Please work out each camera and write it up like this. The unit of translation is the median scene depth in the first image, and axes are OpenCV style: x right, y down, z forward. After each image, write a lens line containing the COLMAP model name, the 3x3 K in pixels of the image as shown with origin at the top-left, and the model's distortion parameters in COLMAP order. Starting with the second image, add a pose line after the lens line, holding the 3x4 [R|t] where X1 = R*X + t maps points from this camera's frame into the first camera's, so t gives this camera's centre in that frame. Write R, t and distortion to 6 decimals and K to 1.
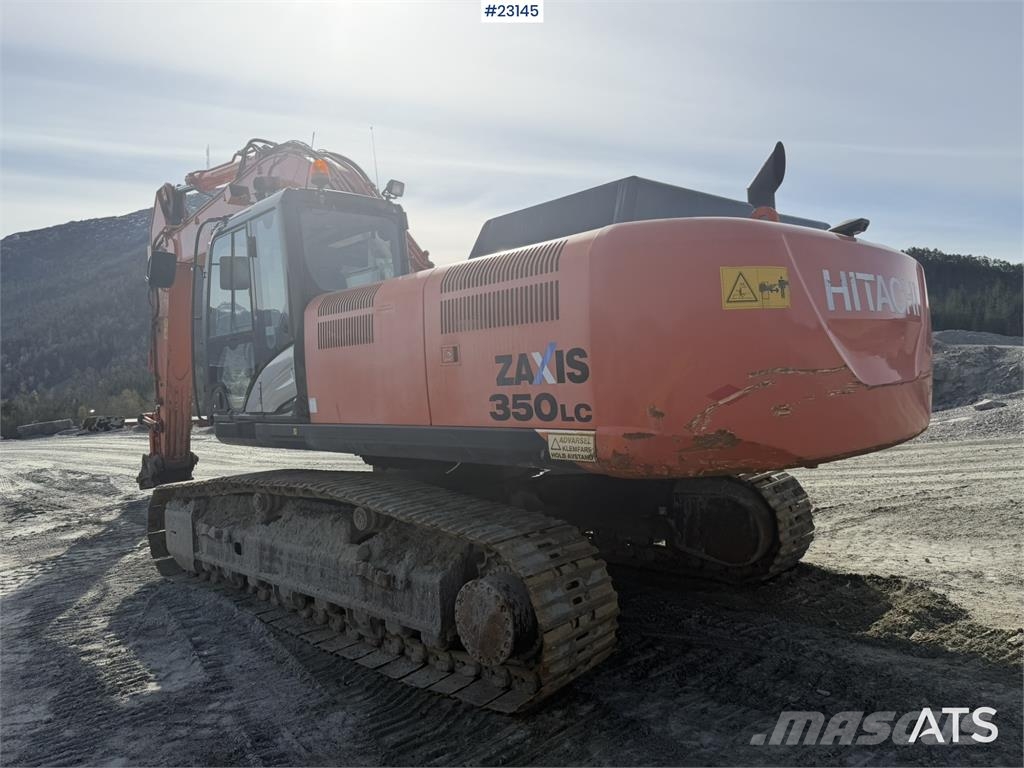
lens RADIAL K [[716.8, 0, 520.2], [0, 716.8, 386.1], [0, 0, 1]] dist [0.097167, -0.134639]
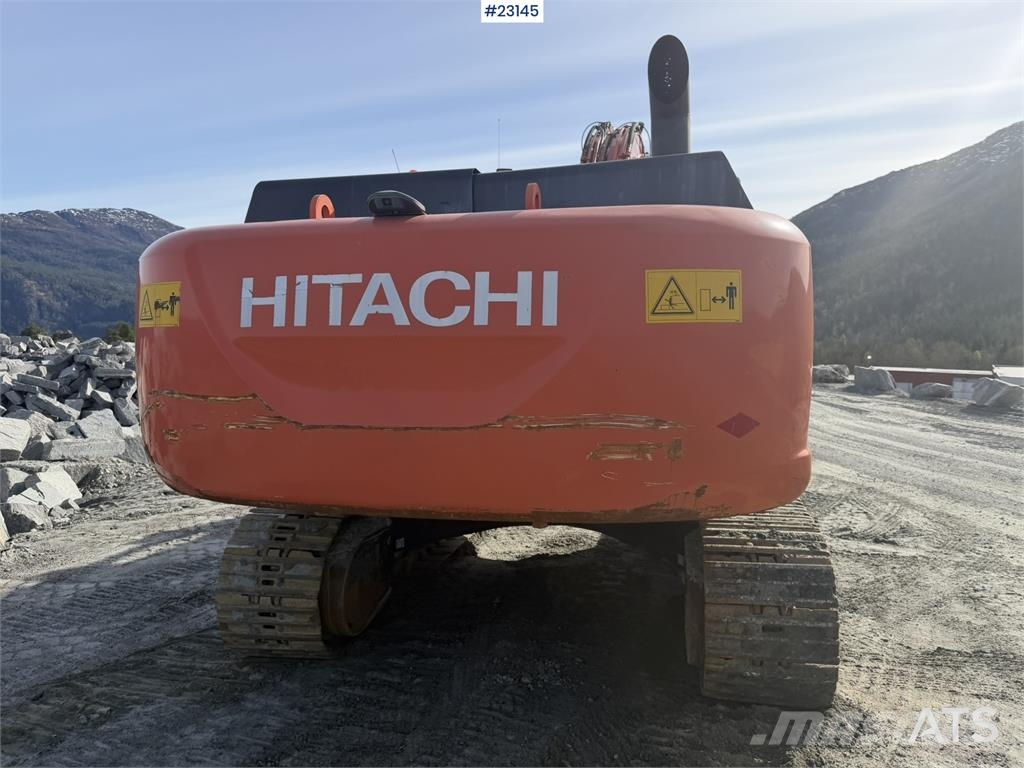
lens RADIAL K [[716.8, 0, 520.2], [0, 716.8, 386.1], [0, 0, 1]] dist [0.097167, -0.134639]
pose [[0.526143, 0.099155, -0.844596, 1.274785], [-0.037465, 0.994918, 0.093464, -0.123938], [0.849570, -0.017532, 0.527184, 0.812161]]
